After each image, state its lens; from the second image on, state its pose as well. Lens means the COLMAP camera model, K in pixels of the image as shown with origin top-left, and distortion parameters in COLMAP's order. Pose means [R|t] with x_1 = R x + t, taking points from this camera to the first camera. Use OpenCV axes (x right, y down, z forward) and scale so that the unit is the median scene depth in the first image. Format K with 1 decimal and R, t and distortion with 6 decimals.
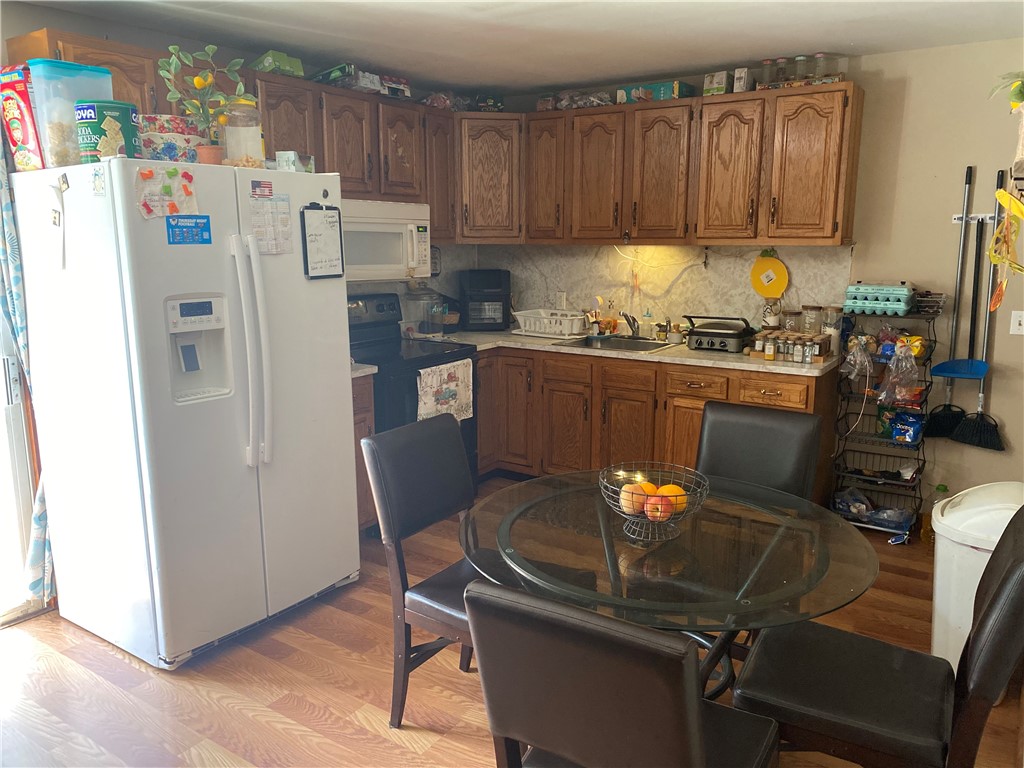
lens RADIAL K [[778.1, 0, 512.0], [0, 778.1, 384.0], [0, 0, 1]] dist [0.020358, -0.018933]
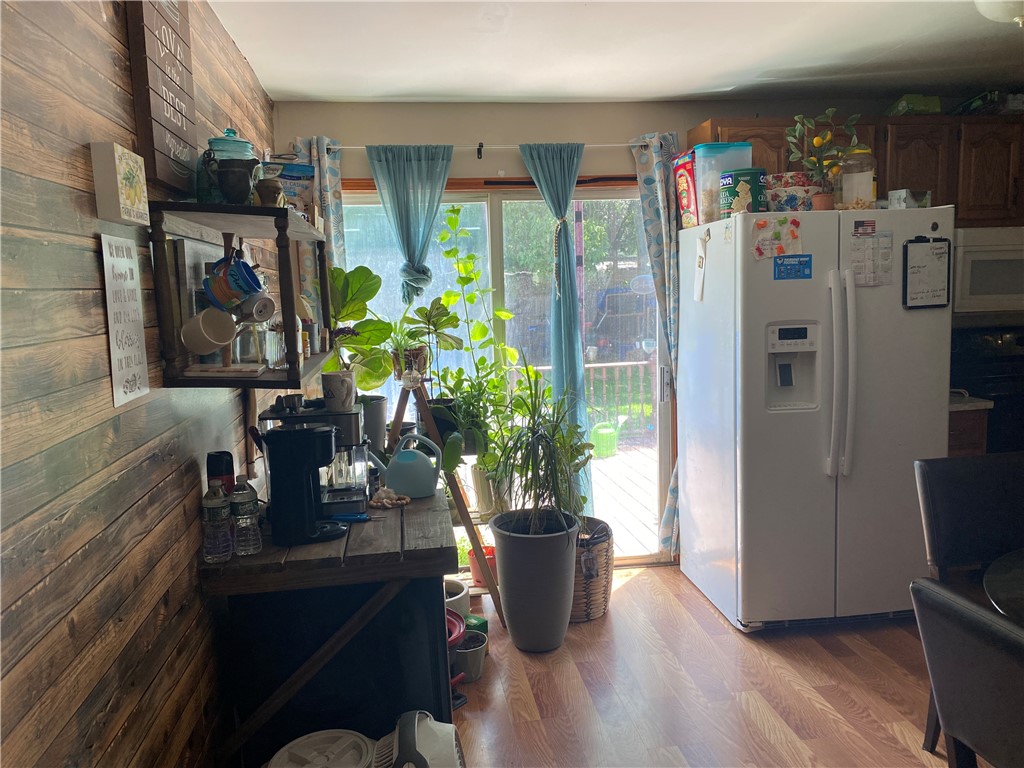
lens RADIAL K [[778.1, 0, 512.0], [0, 778.1, 384.0], [0, 0, 1]] dist [0.020358, -0.018933]
pose [[0.672653, 0.075045, -0.736143, 0.176526], [-0.104735, 0.994484, 0.005680, 0.016980], [0.732509, 0.073279, 0.676802, -0.101151]]
